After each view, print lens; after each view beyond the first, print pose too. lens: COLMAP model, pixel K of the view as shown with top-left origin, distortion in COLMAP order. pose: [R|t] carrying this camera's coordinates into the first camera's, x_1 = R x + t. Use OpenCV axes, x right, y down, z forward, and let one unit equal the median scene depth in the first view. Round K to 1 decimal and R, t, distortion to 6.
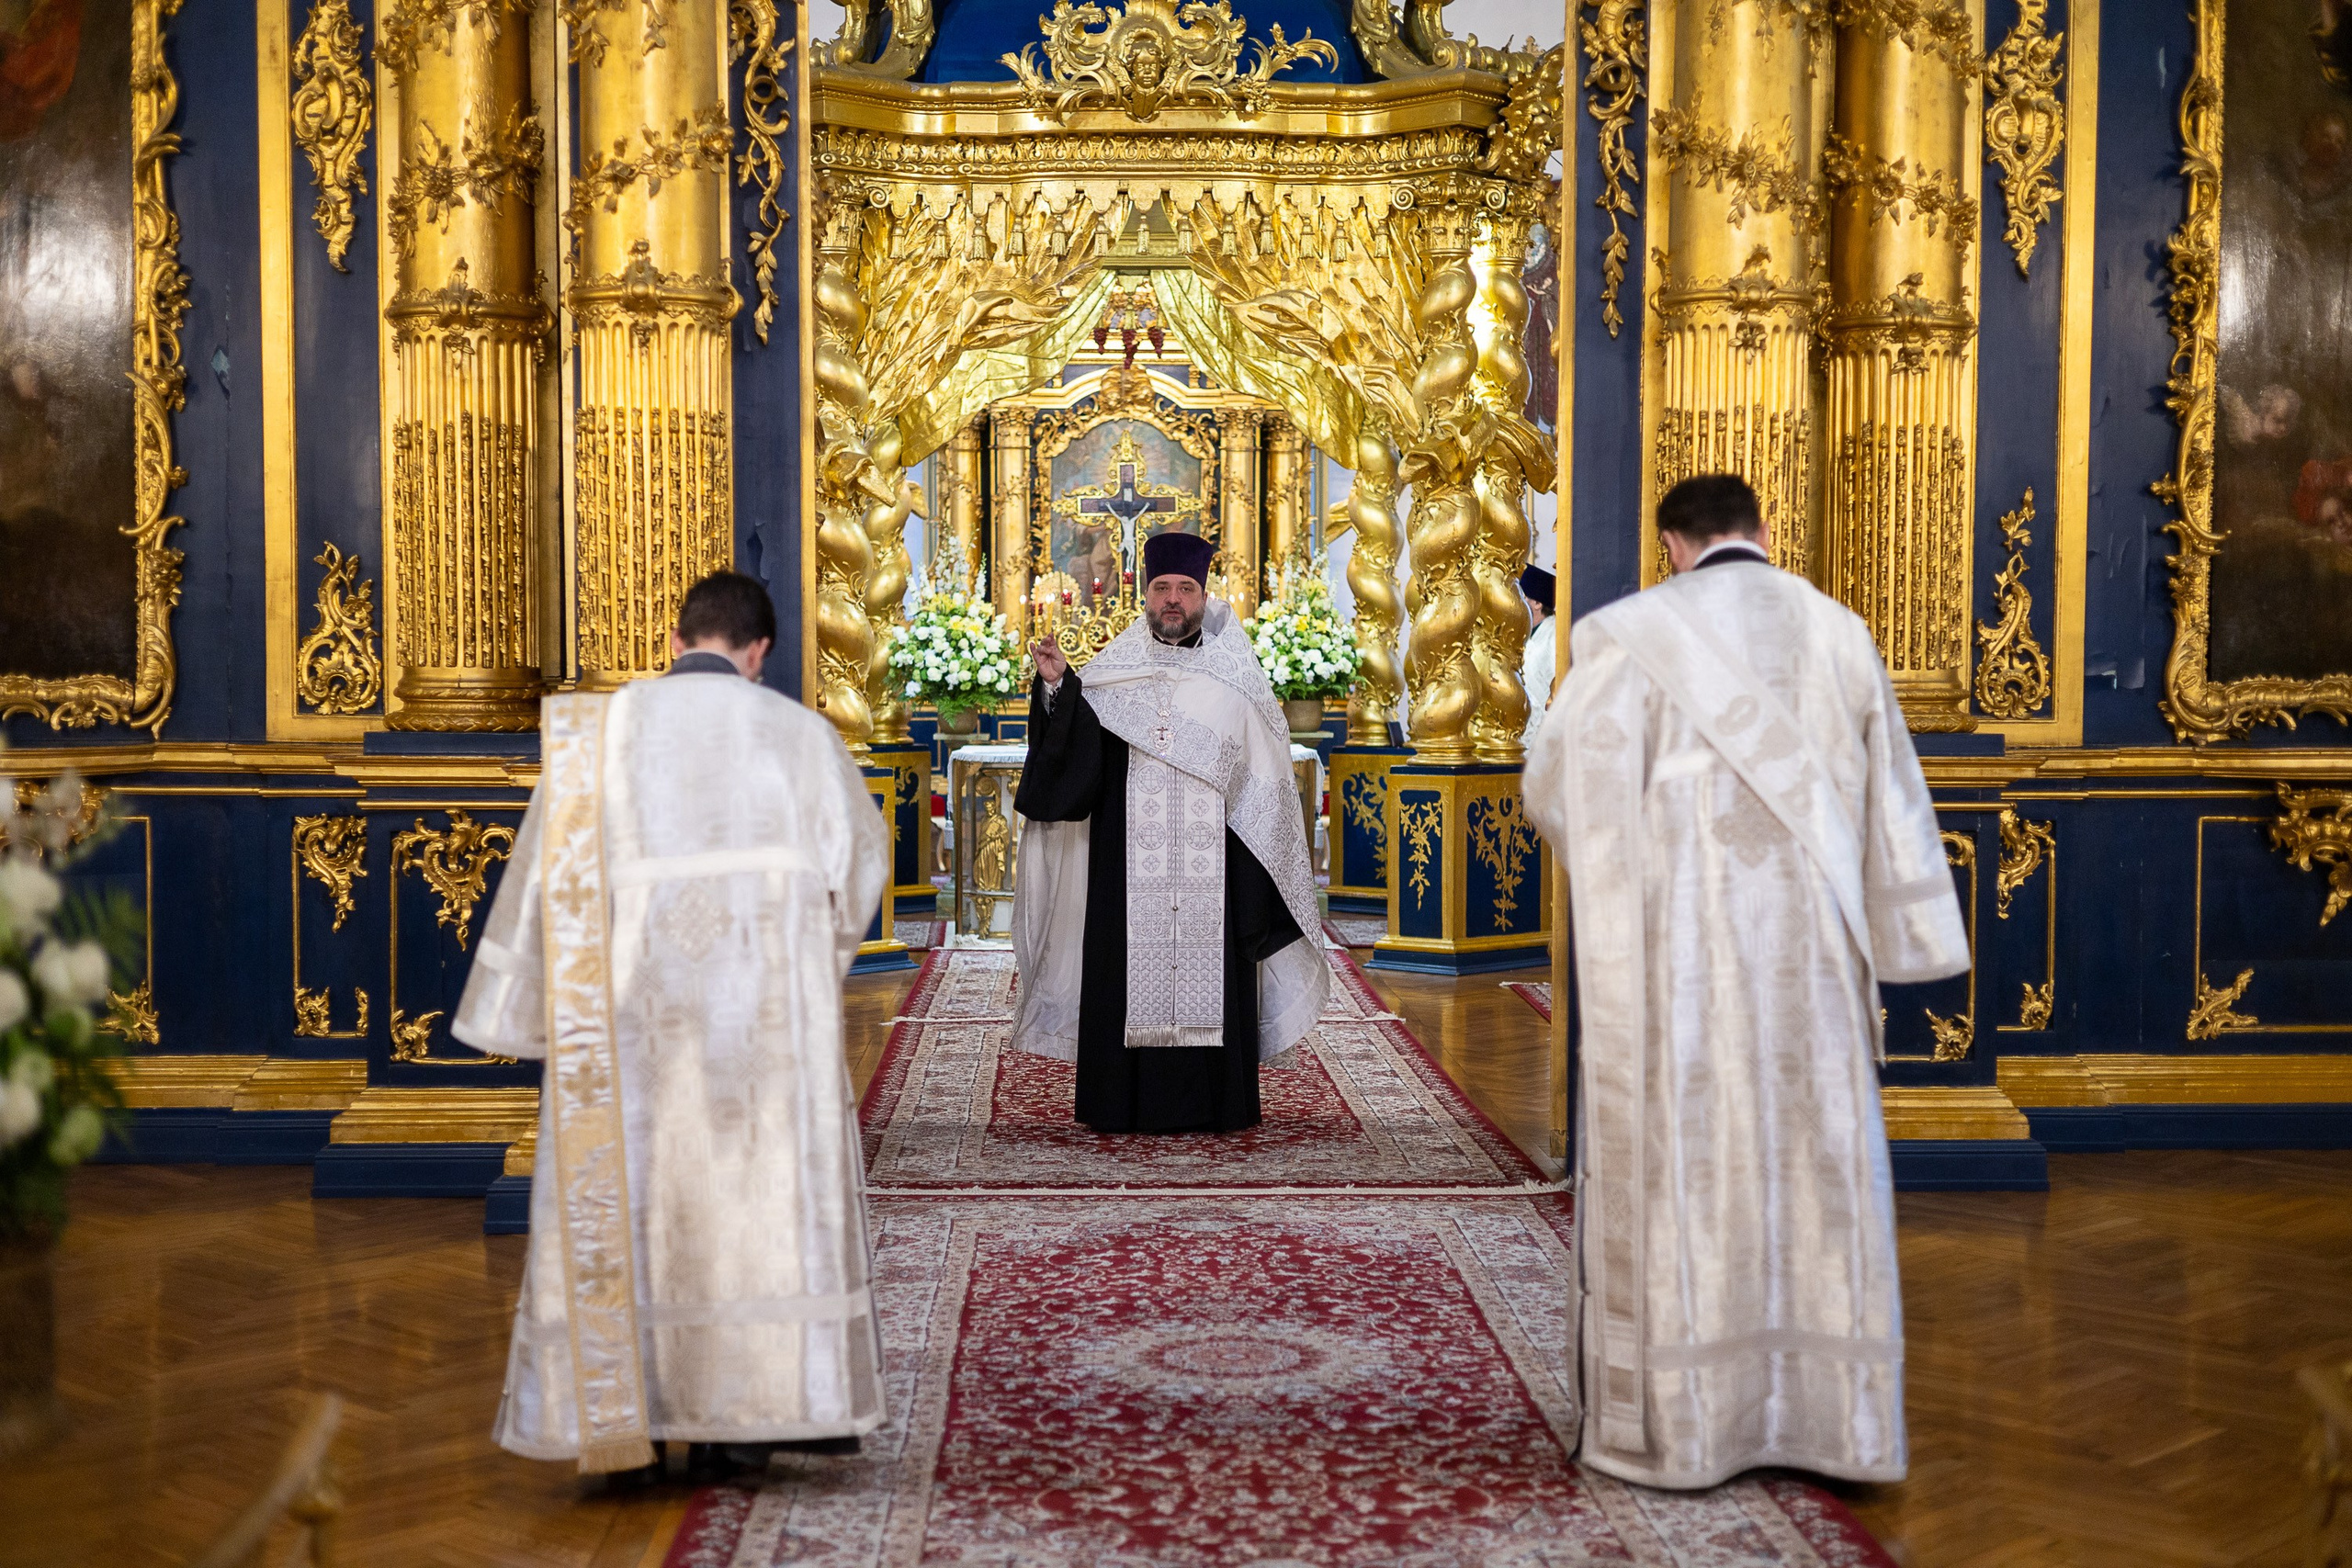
lens RADIAL K [[3204.3, 0, 1176.0], [0, 3204.3, 784.0], [0, 0, 1]] dist [0.244699, -0.878144]
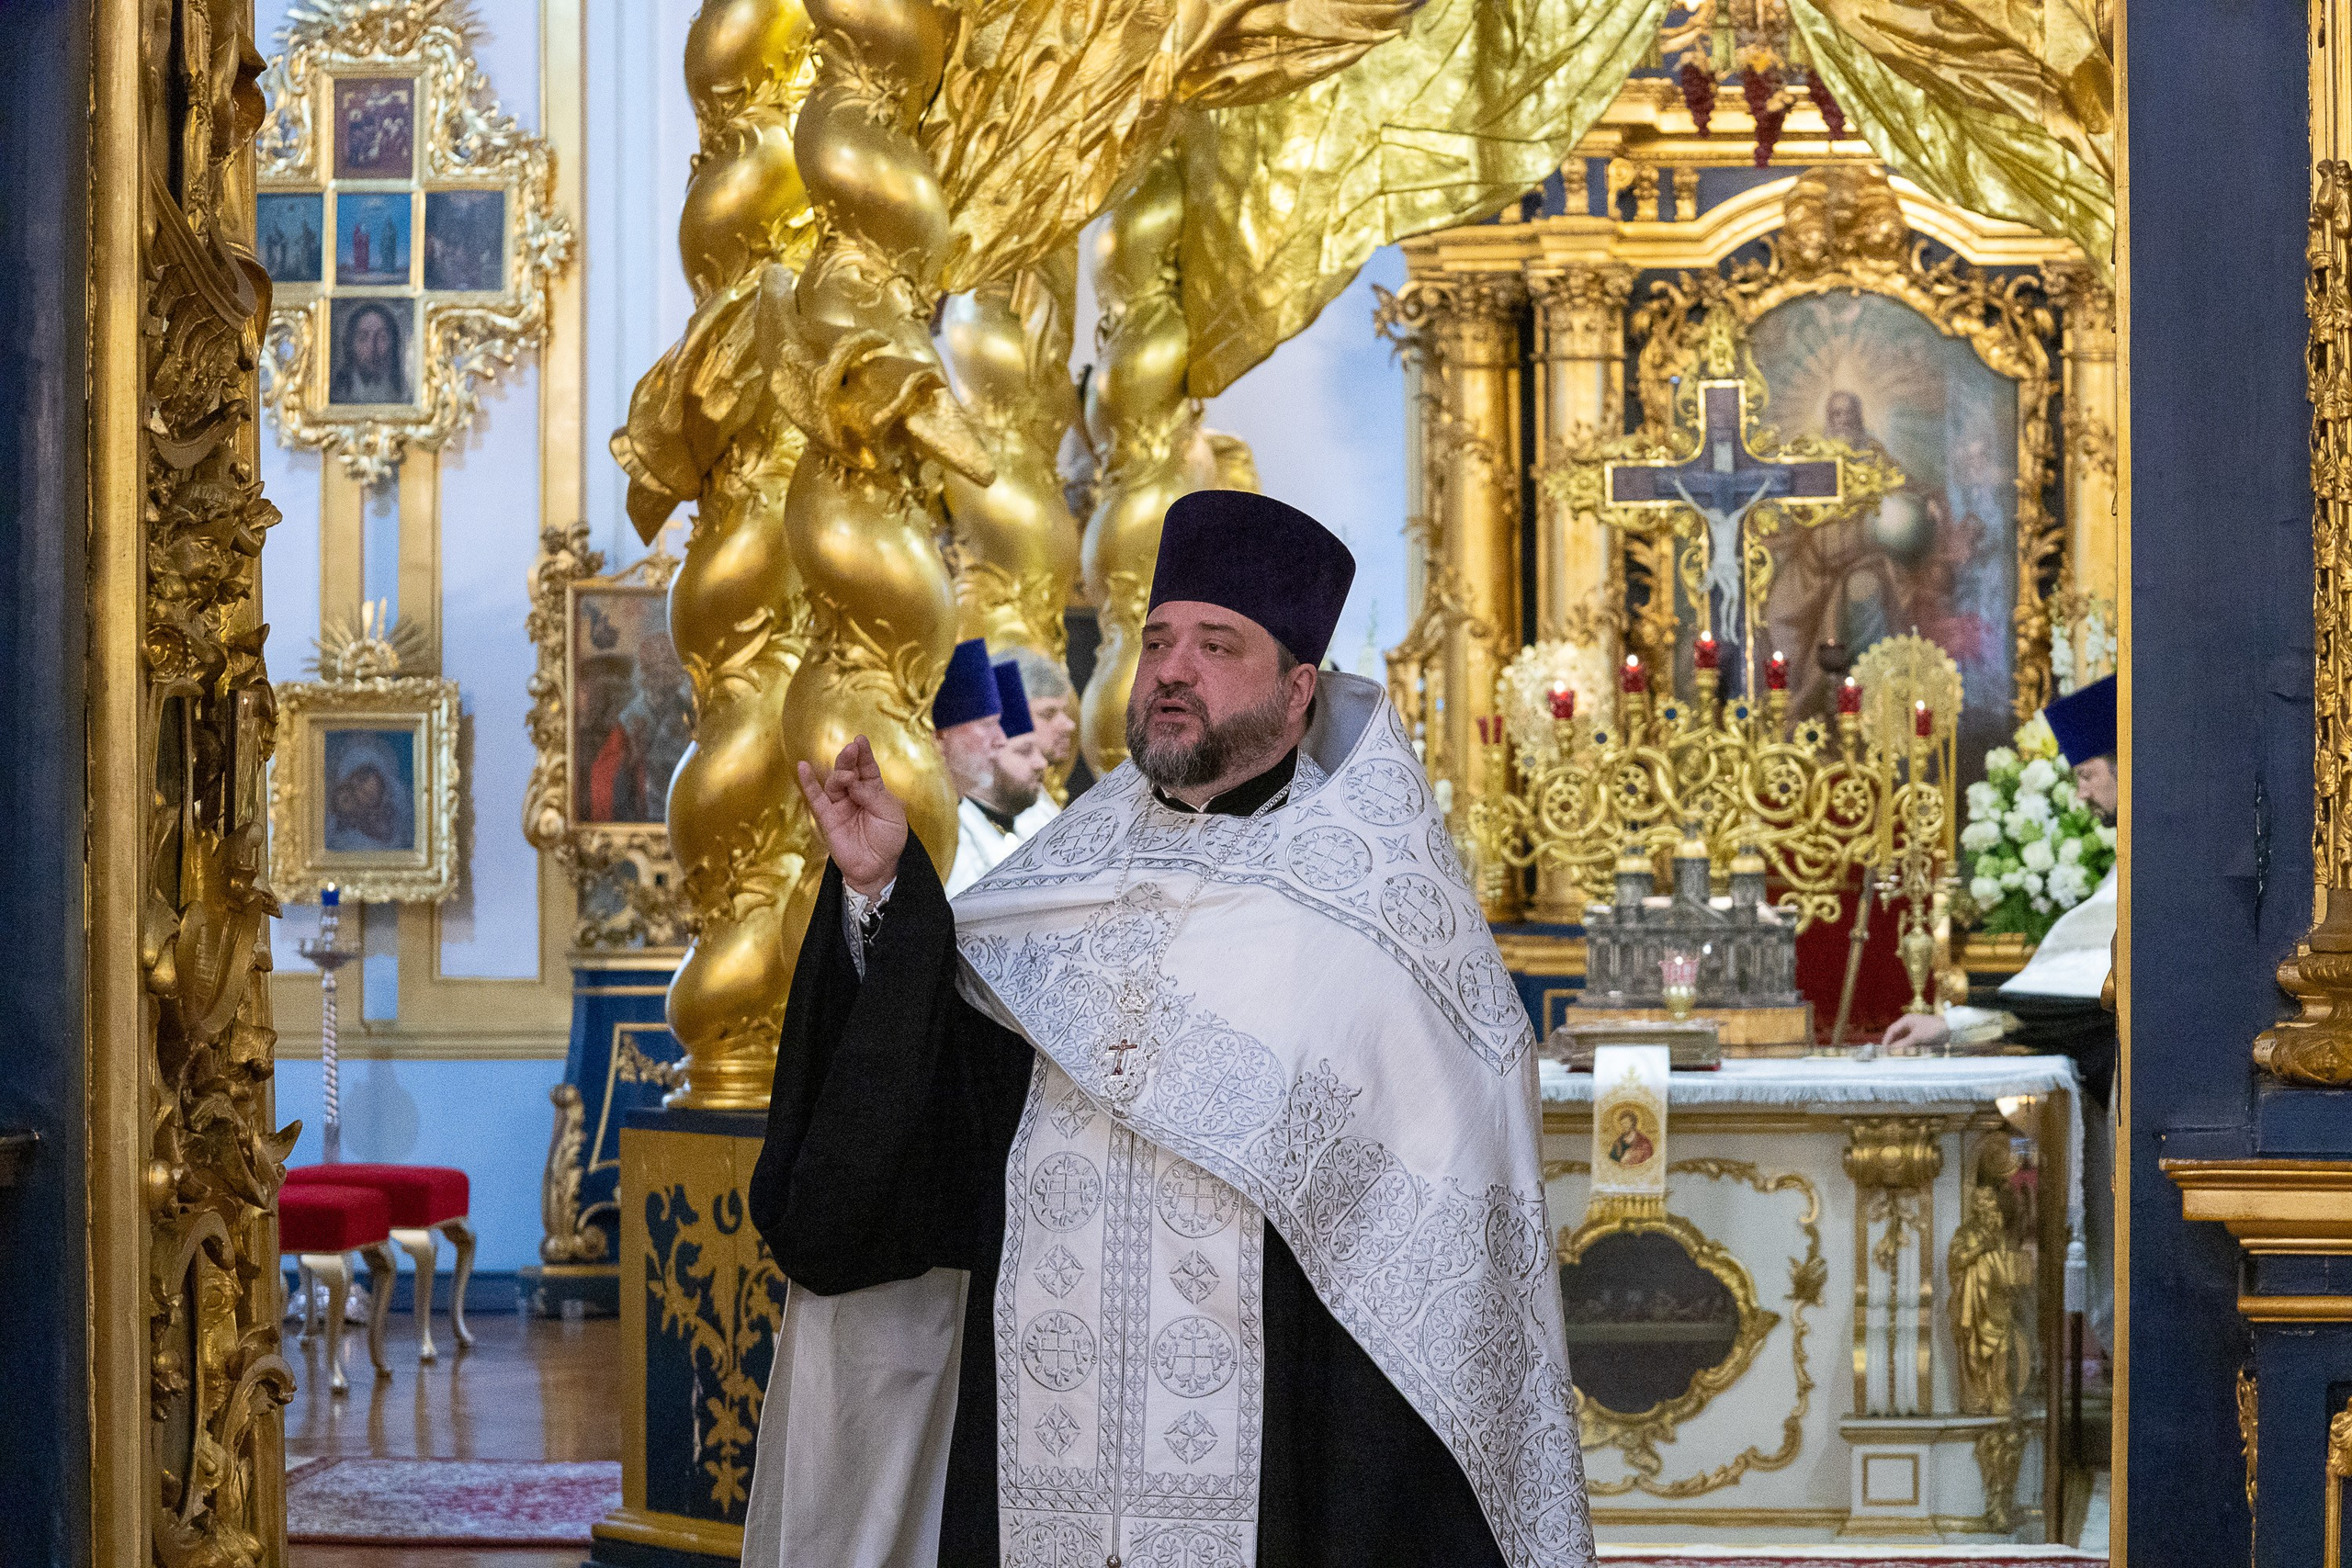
lens RADIAL K [[6831.6, 0, 1176.0], [0, 6831.6, 784.0], [0, 0, 1]] dist [-0.416792, 0.532105]
pose [[0.984815, -0.004086, -0.173561, 0.086746], [-0.003943, 0.998939, -0.045886, -0.007651], [0.173565, 0.045874, 0.983753, 0.140907]]
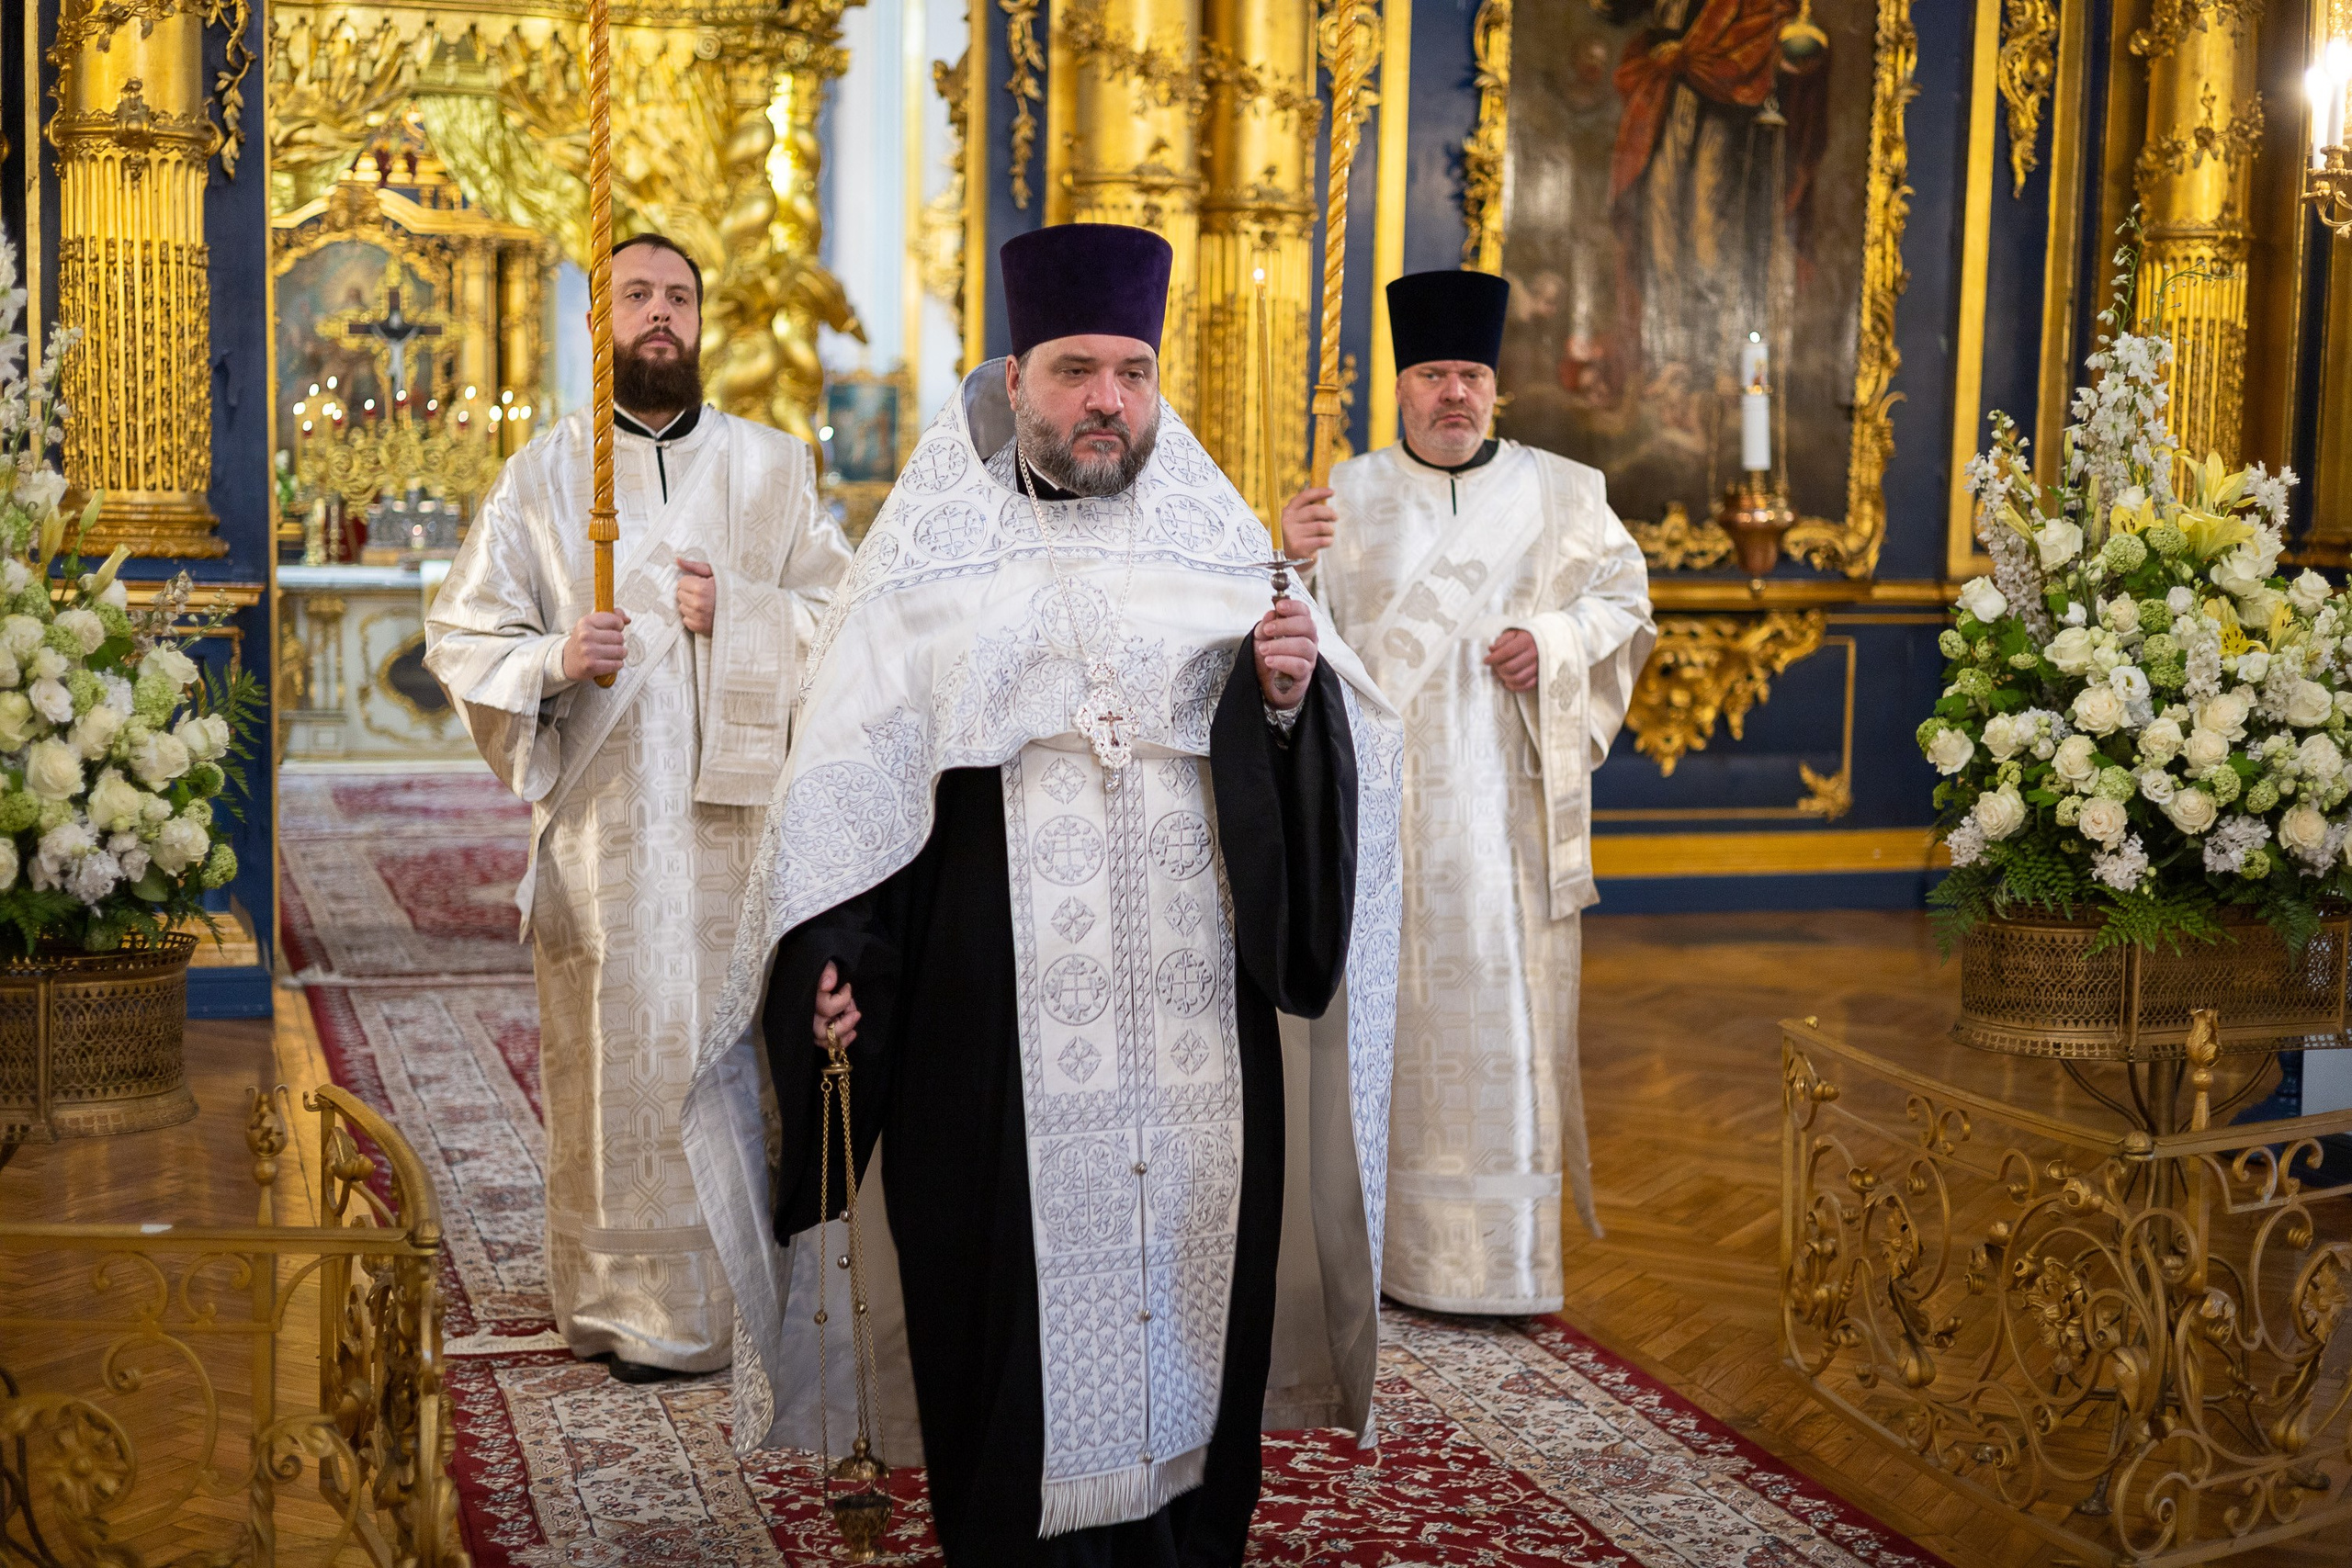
lens RADIAL K [[3204.3, 0, 1176.0], [0, 3204.3, 784.0], [0, 0, 1]] dist [0.244699, -0.878144]
pose [[0.963267, -0.009464, 0.268378, -0.067753], [-0.004446, 0.998680, 0.051176, 0.002383], [-0.268508, -0.050490, 0.961953, -0.062313]]
